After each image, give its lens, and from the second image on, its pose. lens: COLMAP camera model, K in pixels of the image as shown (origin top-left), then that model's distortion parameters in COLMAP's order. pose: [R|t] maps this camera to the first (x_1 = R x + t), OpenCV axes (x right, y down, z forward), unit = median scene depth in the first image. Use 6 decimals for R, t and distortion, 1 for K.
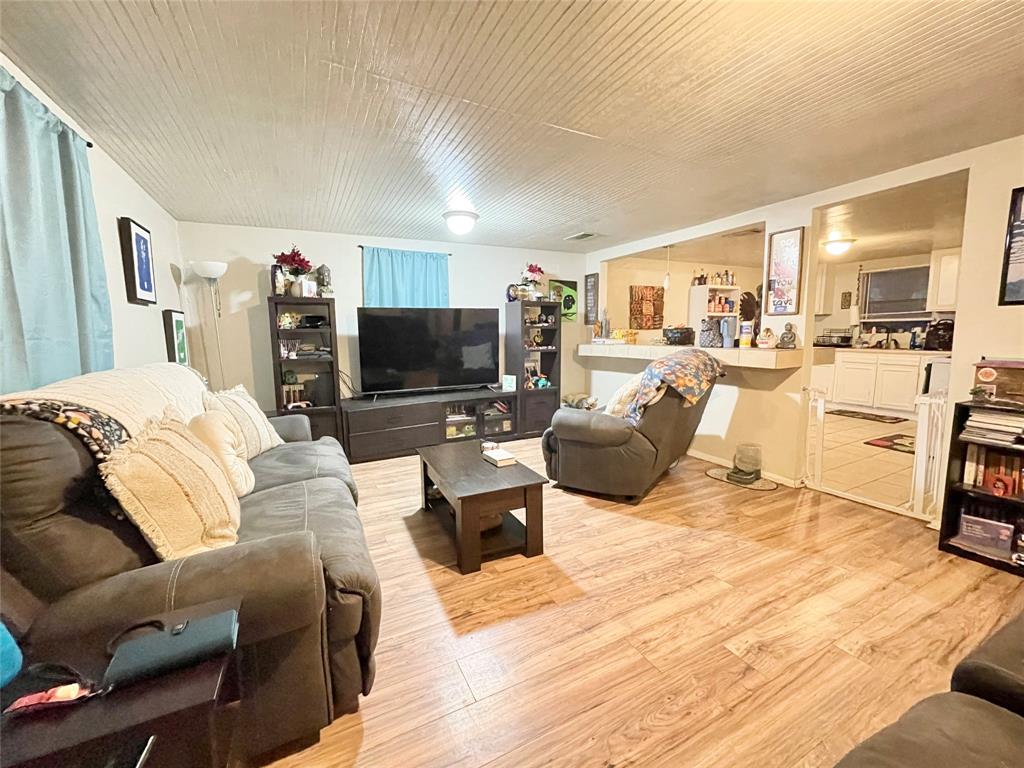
lens RADIAL K [[407.2, 0, 506.5], [0, 407.2, 380.4], [0, 0, 1]] dist [-0.006782, -0.000162]
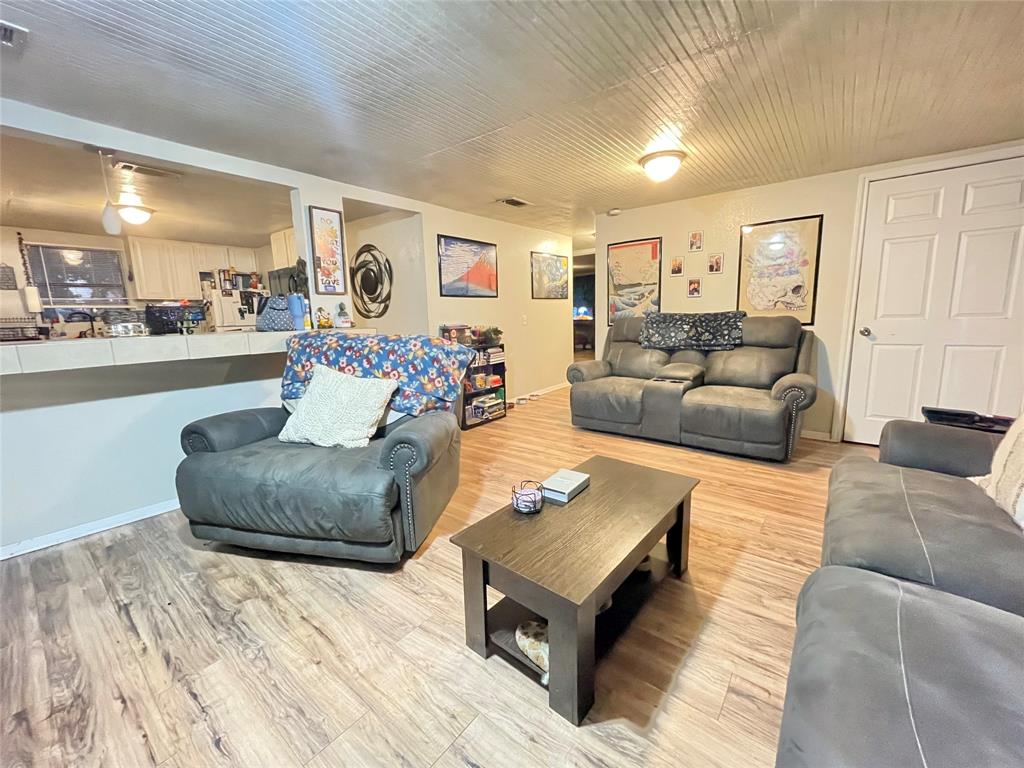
lens RADIAL K [[411.0, 0, 512.0], [0, 411.0, 384.0], [0, 0, 1]] dist [-0.000130, -0.000019]
pose [[-0.418452, -0.137163, 0.897822, -0.244162], [0.130267, 0.969246, 0.208788, -0.054371], [-0.898848, 0.204324, -0.387716, 0.559737]]
